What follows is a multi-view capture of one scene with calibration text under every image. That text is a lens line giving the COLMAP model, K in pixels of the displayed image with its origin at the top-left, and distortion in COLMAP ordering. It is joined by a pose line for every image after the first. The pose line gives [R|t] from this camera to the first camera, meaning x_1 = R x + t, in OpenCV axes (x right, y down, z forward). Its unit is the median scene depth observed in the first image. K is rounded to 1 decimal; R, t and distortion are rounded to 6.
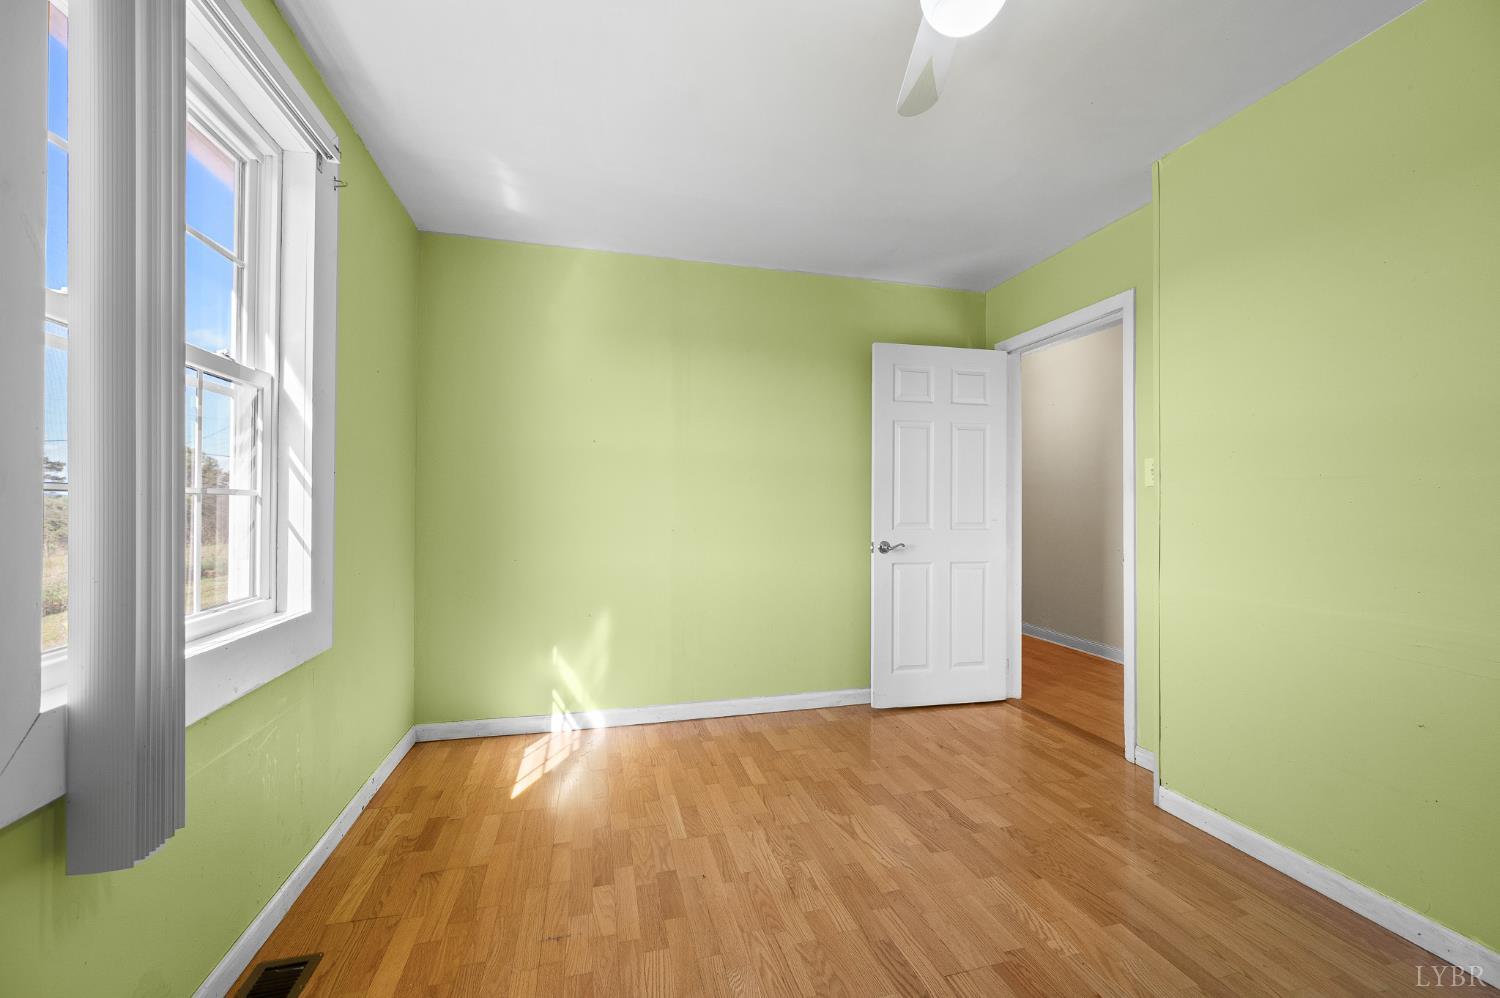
lens RADIAL K [[600.9, 0, 750.0], [0, 600.9, 499.0], [0, 0, 1]] dist [0.000057, 0.000003]
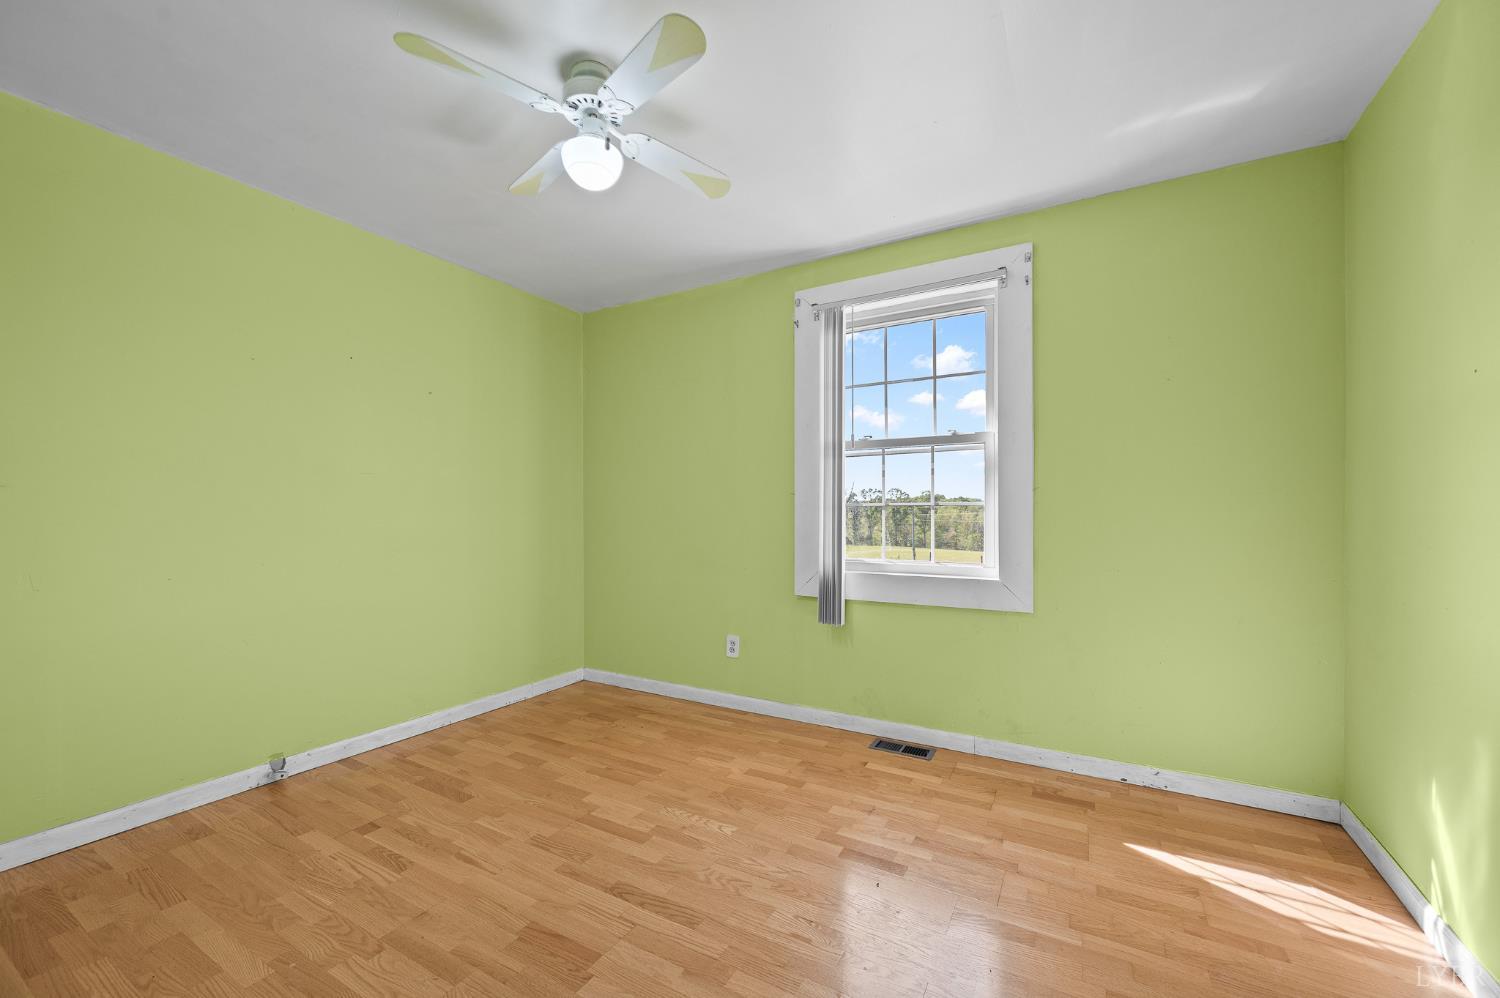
lens RADIAL K [[600.9, 0, 750.0], [0, 600.9, 499.0], [0, 0, 1]] dist [0.000057, 0.000003]
pose [[-0.706106, -0.014165, -0.707965, 0.840867], [0.008902, 0.999543, -0.028877, 0.018991], [0.708050, -0.026693, -0.705657, 1.681138]]
